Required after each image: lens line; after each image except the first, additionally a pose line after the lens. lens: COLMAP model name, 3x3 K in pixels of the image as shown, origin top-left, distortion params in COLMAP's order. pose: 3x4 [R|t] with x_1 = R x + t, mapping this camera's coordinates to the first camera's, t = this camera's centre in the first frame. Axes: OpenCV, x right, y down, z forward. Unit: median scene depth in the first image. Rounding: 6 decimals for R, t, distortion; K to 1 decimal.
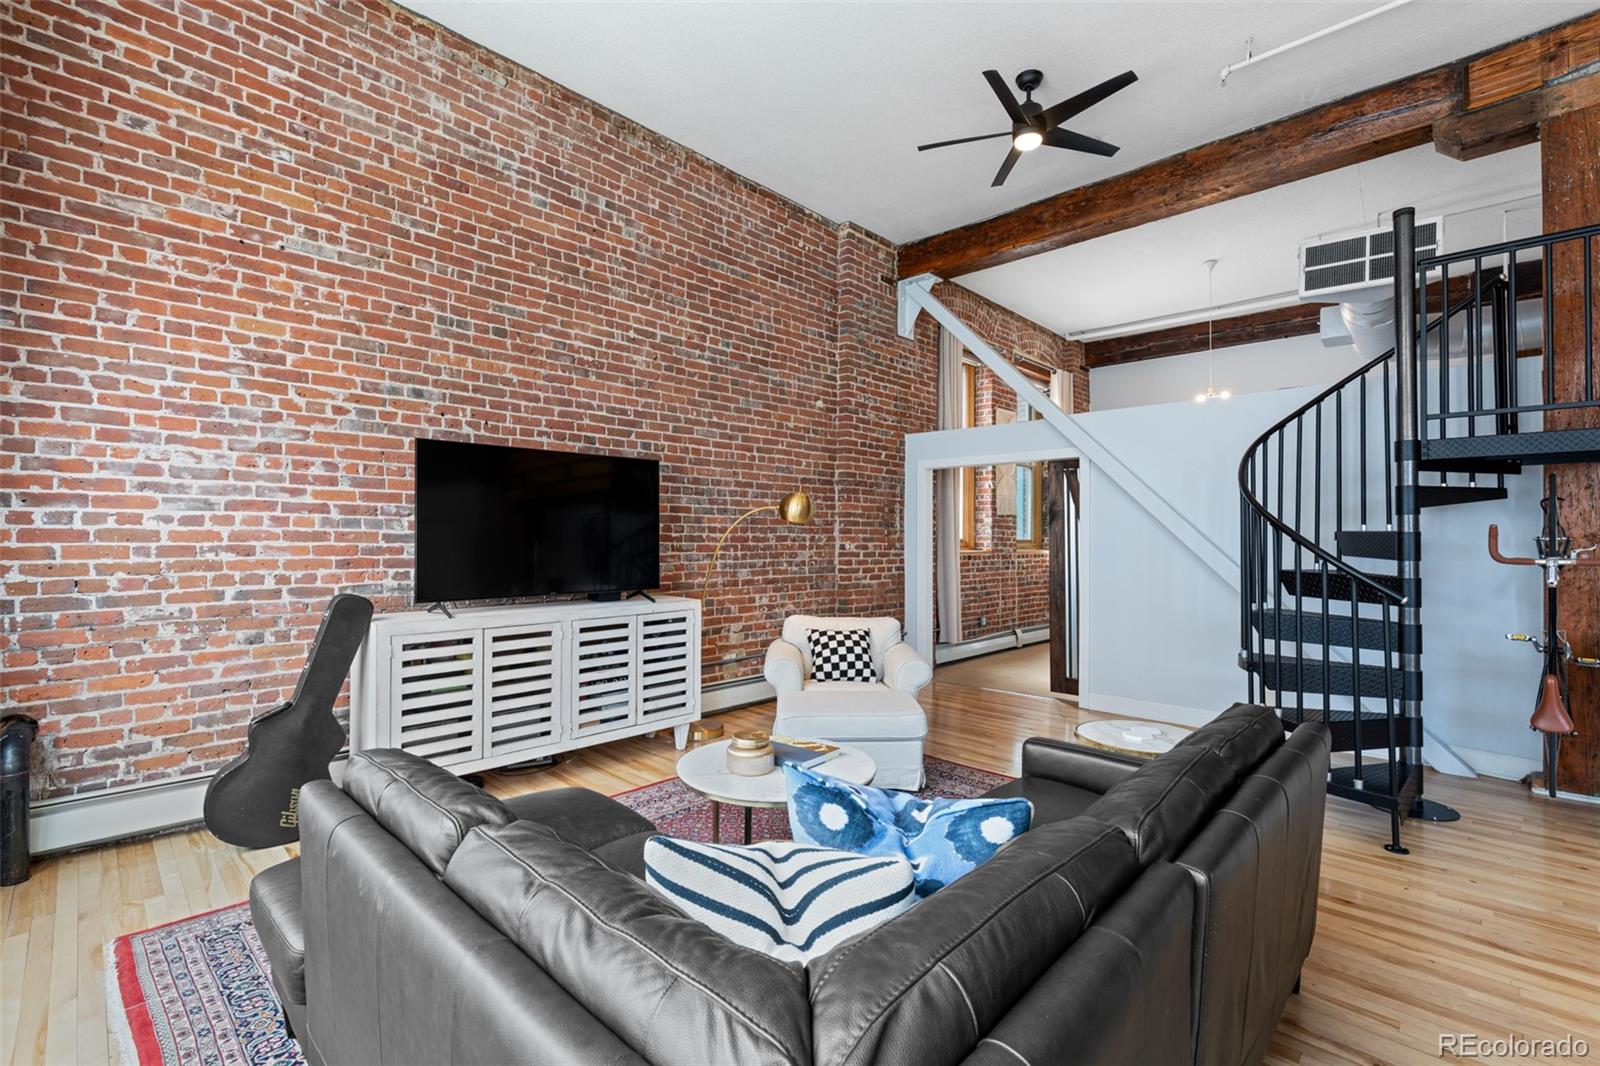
lens RADIAL K [[710.6, 0, 804.9], [0, 710.6, 529.6], [0, 0, 1]] dist [-0.008345, 0.002442]
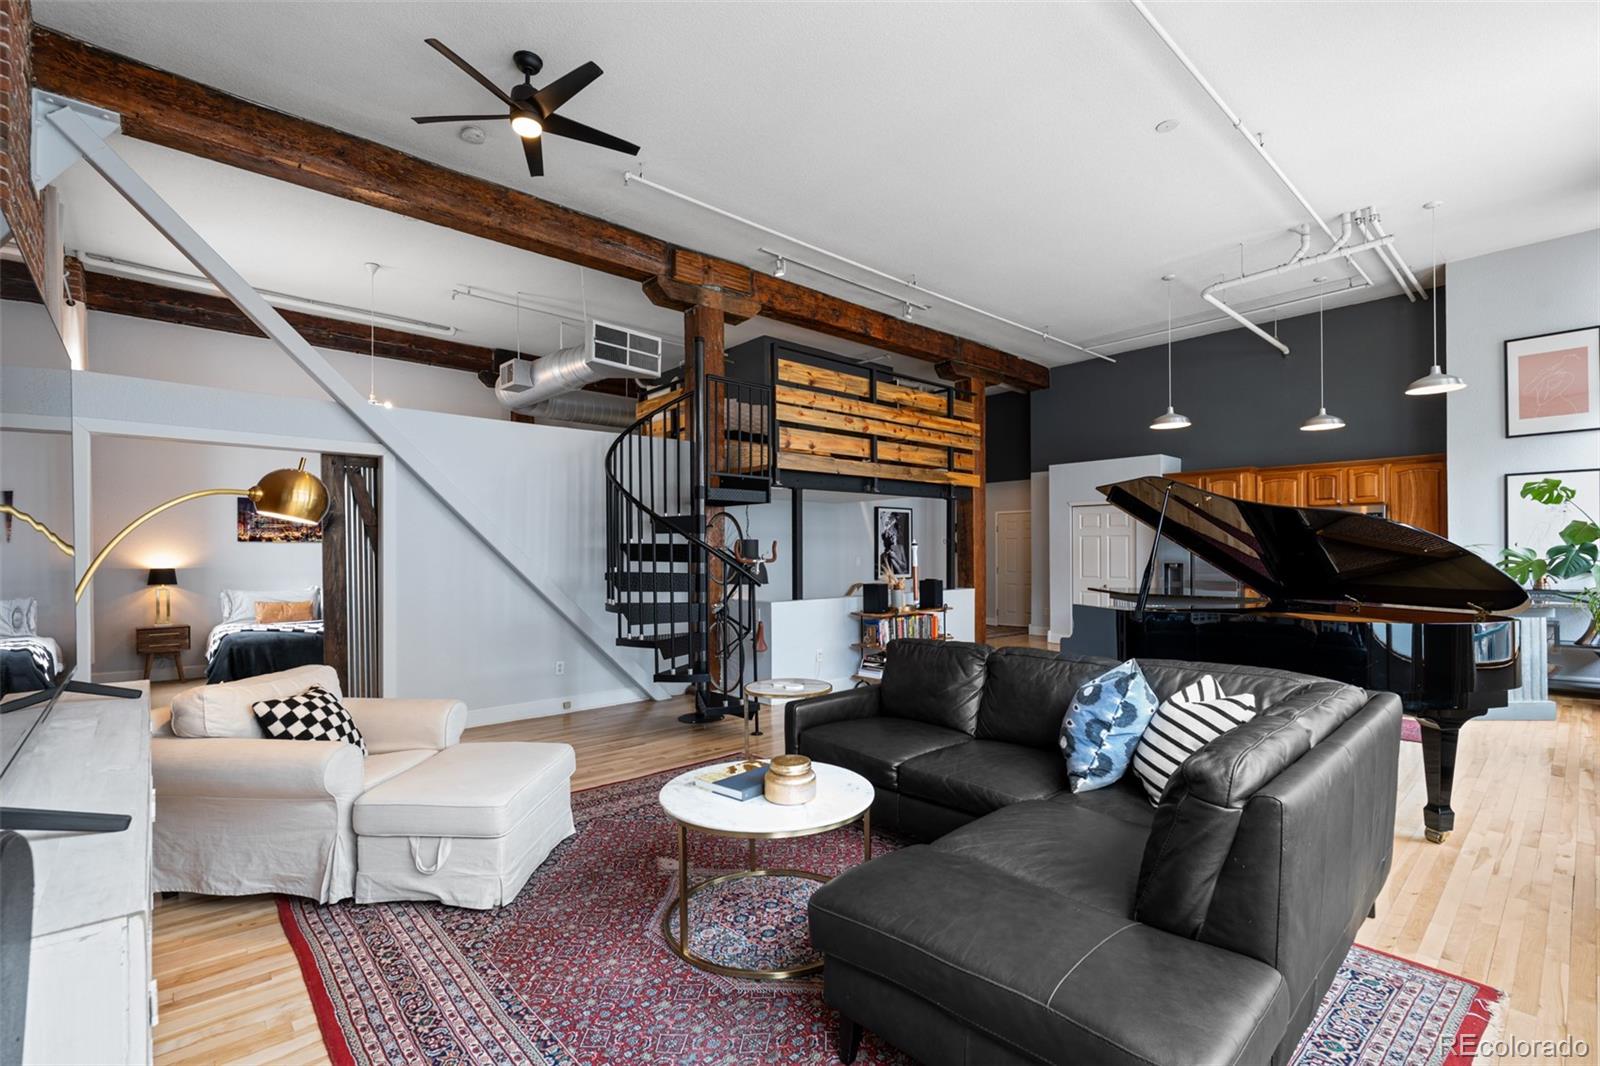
lens RADIAL K [[710.6, 0, 806.9], [0, 710.6, 558.9], [0, 0, 1]] dist [-0.008345, 0.002442]
pose [[0.059775, -0.013450, 0.998121, -0.614585], [-0.010044, 0.999850, 0.014075, 0.009439], [-0.998161, -0.010867, 0.059631, 0.573863]]
